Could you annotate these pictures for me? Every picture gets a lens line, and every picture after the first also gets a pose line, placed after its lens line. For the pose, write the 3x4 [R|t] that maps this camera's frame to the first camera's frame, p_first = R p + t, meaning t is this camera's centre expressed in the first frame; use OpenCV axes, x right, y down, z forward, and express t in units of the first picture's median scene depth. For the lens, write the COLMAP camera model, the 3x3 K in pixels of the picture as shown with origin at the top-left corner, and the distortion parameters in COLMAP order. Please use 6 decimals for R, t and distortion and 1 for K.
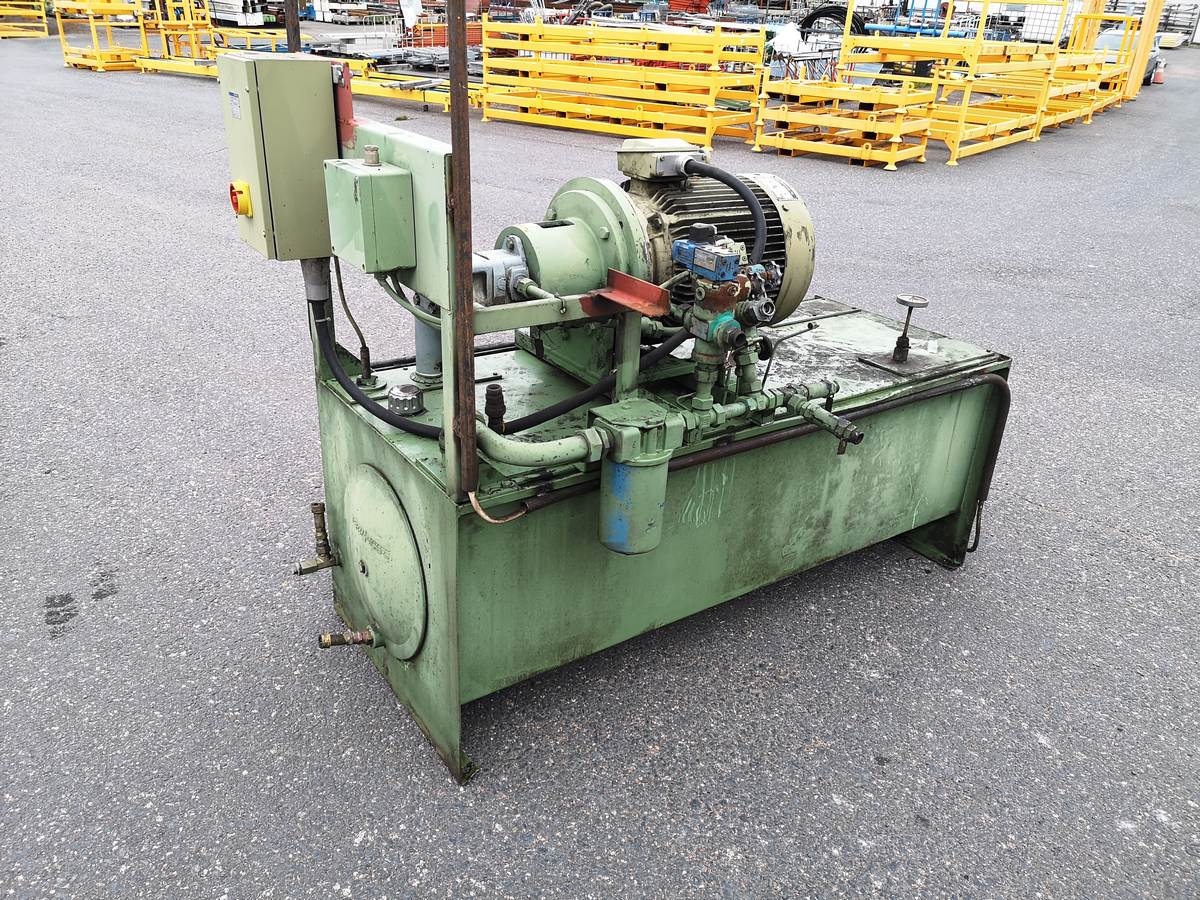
lens RADIAL K [[943.6, 0, 600.0], [0, 943.6, 450.0], [0, 0, 1]] dist [0.065389, -0.067225]
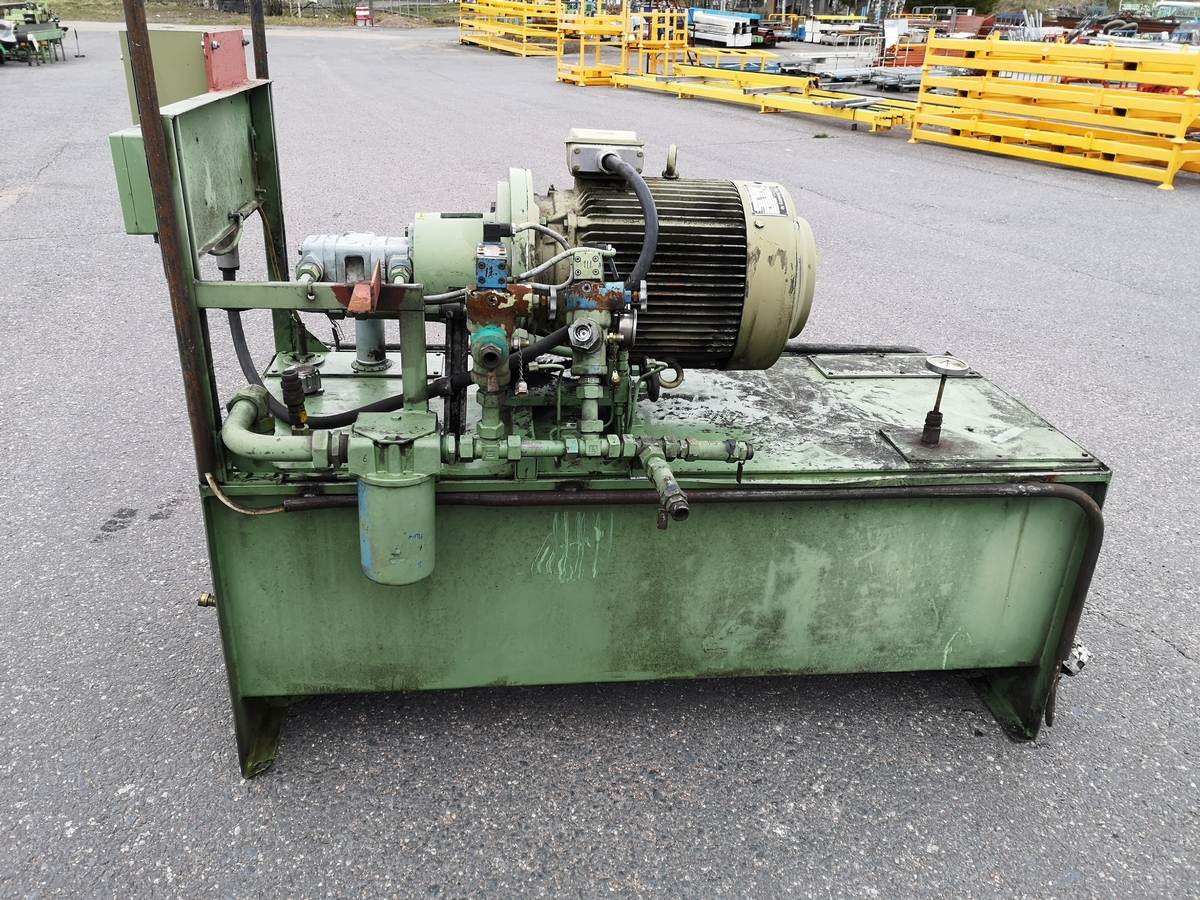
lens RADIAL K [[969.4, 0, 600.0], [0, 969.4, 450.0], [0, 0, 1]] dist [0.036685, -0.063329]
pose [[0.877619, 0.186448, -0.441612, 0.434631], [-0.198896, 0.979847, 0.018422, -0.050938], [0.436147, 0.071667, 0.897017, 0.195374]]
